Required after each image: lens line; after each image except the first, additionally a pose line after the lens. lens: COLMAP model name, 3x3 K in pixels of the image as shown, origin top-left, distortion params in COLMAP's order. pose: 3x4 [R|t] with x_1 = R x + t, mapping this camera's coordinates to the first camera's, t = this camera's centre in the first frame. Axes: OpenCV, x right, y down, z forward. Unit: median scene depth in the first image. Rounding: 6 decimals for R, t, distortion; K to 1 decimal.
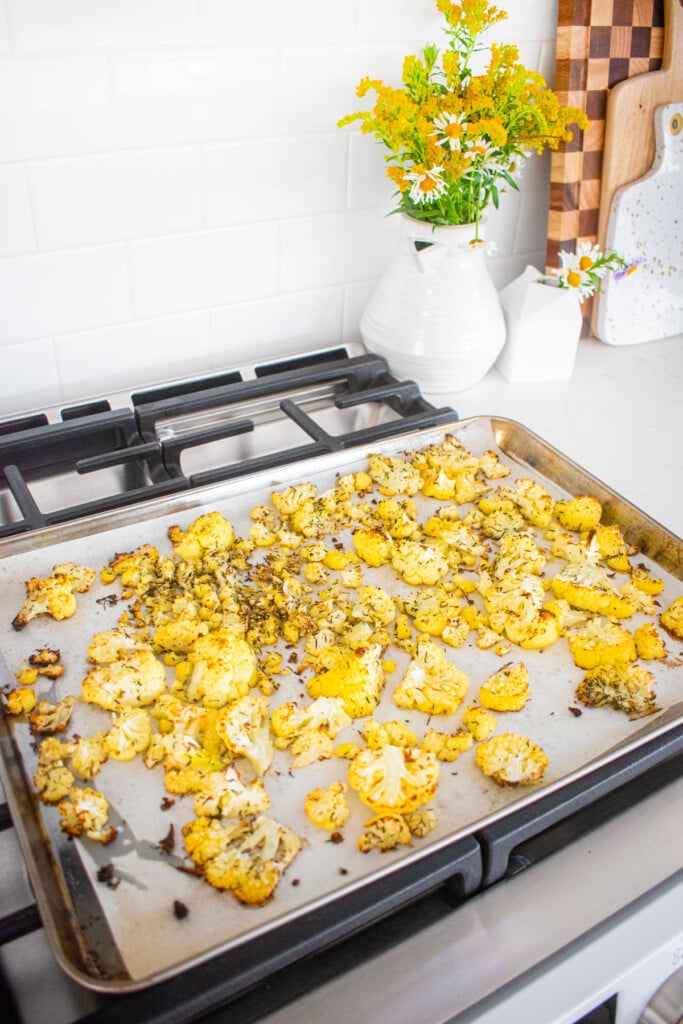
lens RADIAL K [[846.1, 0, 356.5], [0, 846.1, 508.7], [0, 0, 1]] dist [-0.076703, 0.001077]
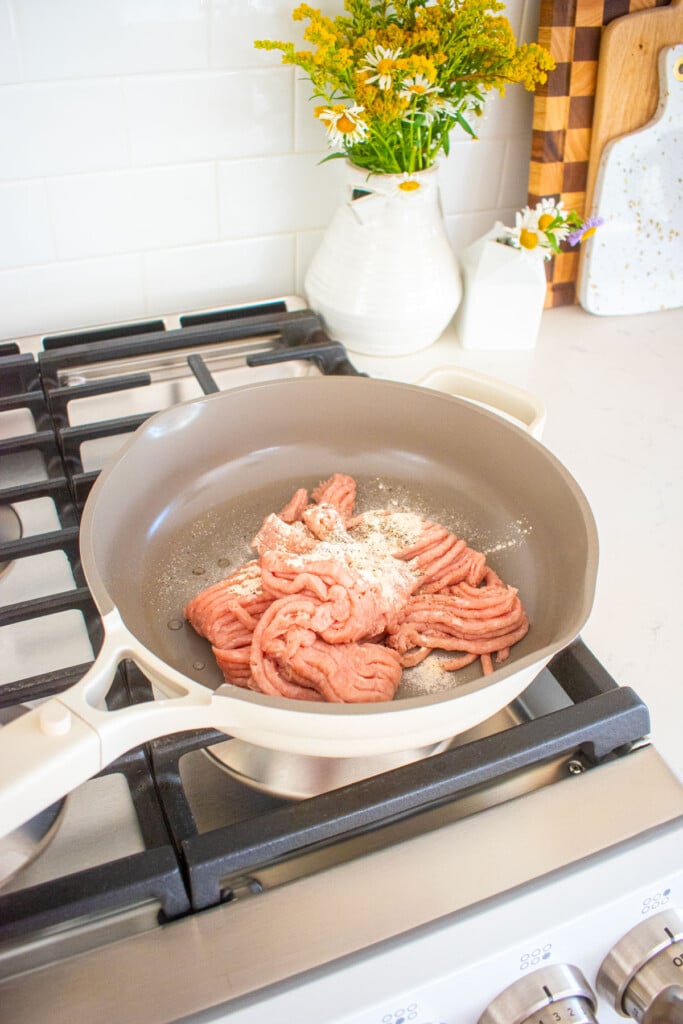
lens RADIAL K [[846.1, 0, 356.5], [0, 846.1, 508.7], [0, 0, 1]] dist [-0.076703, 0.001077]
pose [[0.990247, 0.087260, -0.108614, 0.184189], [-0.080117, 0.994430, 0.068481, -0.030570], [0.113985, -0.059111, 0.991722, 0.063923]]
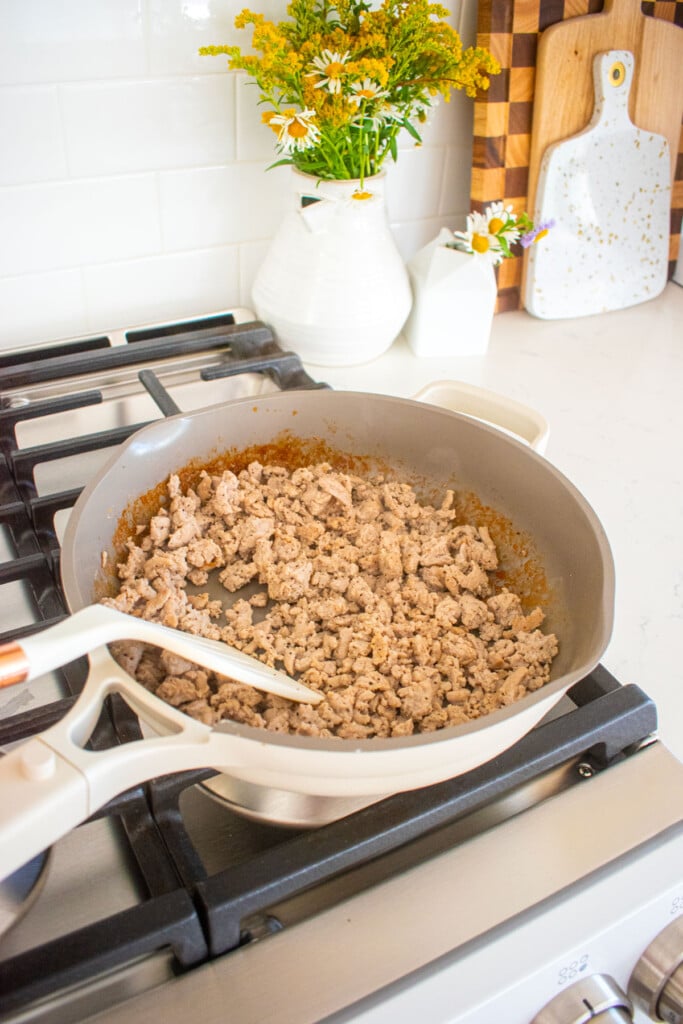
lens RADIAL K [[846.1, 0, 356.5], [0, 846.1, 508.7], [0, 0, 1]] dist [-0.076703, 0.001077]
pose [[0.999231, 0.035524, -0.016600, 0.140606], [-0.034827, 0.998570, 0.040547, -0.020606], [0.018016, -0.039937, 0.999040, 0.081727]]
